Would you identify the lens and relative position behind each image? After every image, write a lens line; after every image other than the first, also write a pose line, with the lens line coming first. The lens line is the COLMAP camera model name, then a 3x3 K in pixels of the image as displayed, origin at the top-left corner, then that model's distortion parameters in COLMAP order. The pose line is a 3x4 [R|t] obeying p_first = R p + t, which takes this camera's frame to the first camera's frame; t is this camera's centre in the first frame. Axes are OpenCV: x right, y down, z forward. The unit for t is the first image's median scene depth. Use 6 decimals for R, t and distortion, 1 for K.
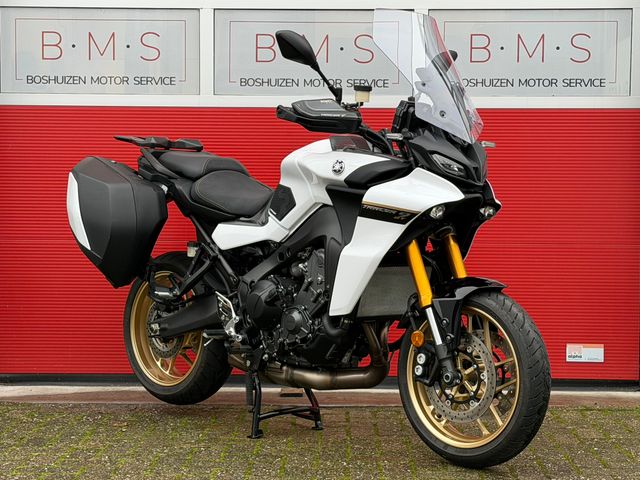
lens RADIAL K [[1372.6, 0, 320.0], [0, 1372.6, 240.0], [0, 0, 1]] dist [0.130942, 0.153246]
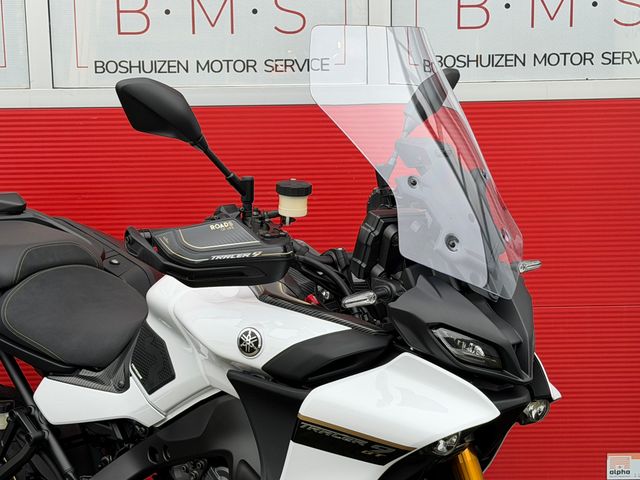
lens RADIAL K [[1372.6, 0, 320.0], [0, 1372.6, 240.0], [0, 0, 1]] dist [0.130942, 0.153246]
pose [[0.998290, -0.030226, 0.050035, 0.013965], [0.023733, 0.991796, 0.125610, -0.145774], [-0.053422, -0.124207, 0.990817, 0.462448]]
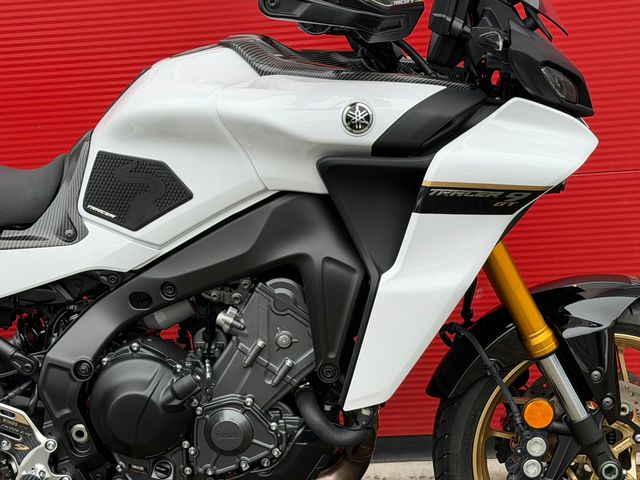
lens RADIAL K [[1372.6, 0, 320.0], [0, 1372.6, 240.0], [0, 0, 1]] dist [0.130942, 0.153246]
pose [[0.754780, -0.218505, 0.618517, -0.282118], [0.104963, 0.970973, 0.214930, -0.108647], [-0.647526, -0.097303, 0.755805, 0.605941]]
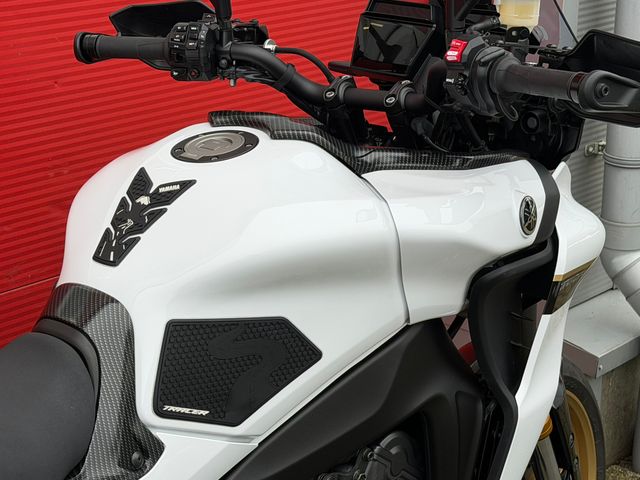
lens RADIAL K [[1372.6, 0, 320.0], [0, 1372.6, 240.0], [0, 0, 1]] dist [0.130942, 0.153246]
pose [[-0.054698, -0.332024, 0.941684, -0.322027], [0.017096, 0.942646, 0.333356, -0.163245], [-0.998357, 0.034333, -0.045884, 1.010653]]
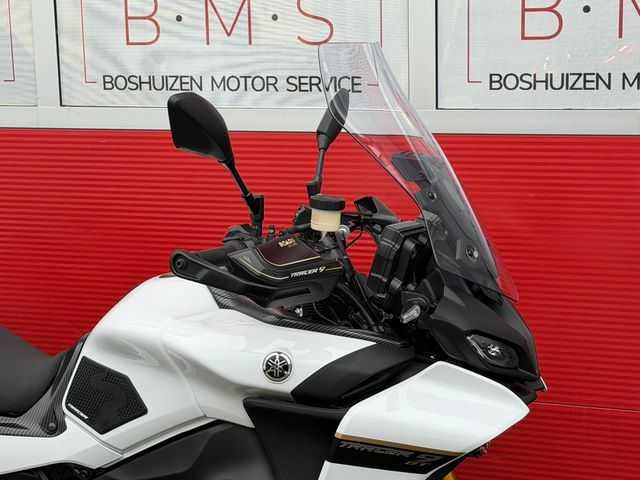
lens RADIAL K [[1372.6, 0, 320.0], [0, 1372.6, 240.0], [0, 0, 1]] dist [0.130942, 0.153246]
pose [[0.901991, -0.096000, 0.420948, -0.170552], [0.039471, 0.989219, 0.141021, -0.159781], [-0.429948, -0.110584, 0.896056, 0.511499]]
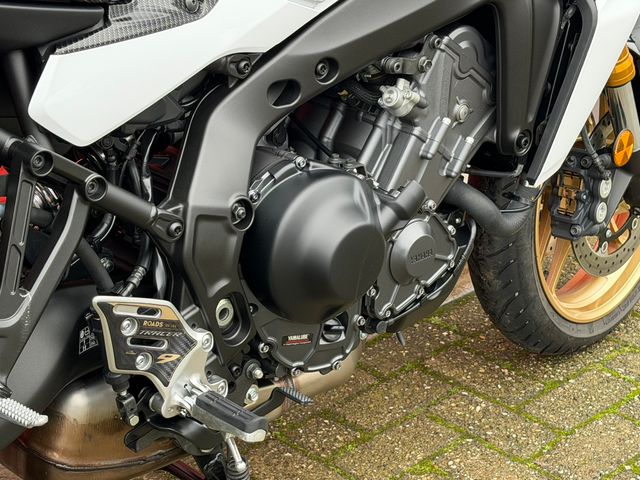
lens RADIAL K [[1372.6, 0, 320.0], [0, 1372.6, 240.0], [0, 0, 1]] dist [0.130942, 0.153246]
pose [[0.019259, -0.427557, 0.903783, -0.336563], [0.015726, 0.903969, 0.427310, -0.094580], [-0.999691, 0.005983, 0.024133, 1.004567]]
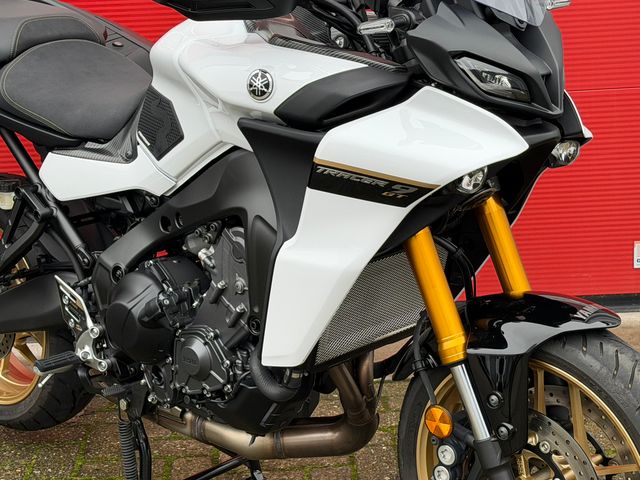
lens RADIAL K [[1372.6, 0, 320.0], [0, 1372.6, 240.0], [0, 0, 1]] dist [0.130942, 0.153246]
pose [[0.997405, -0.063941, 0.033101, 0.013791], [0.054881, 0.972735, 0.225330, -0.101339], [-0.046606, -0.222929, 0.973720, 0.483862]]
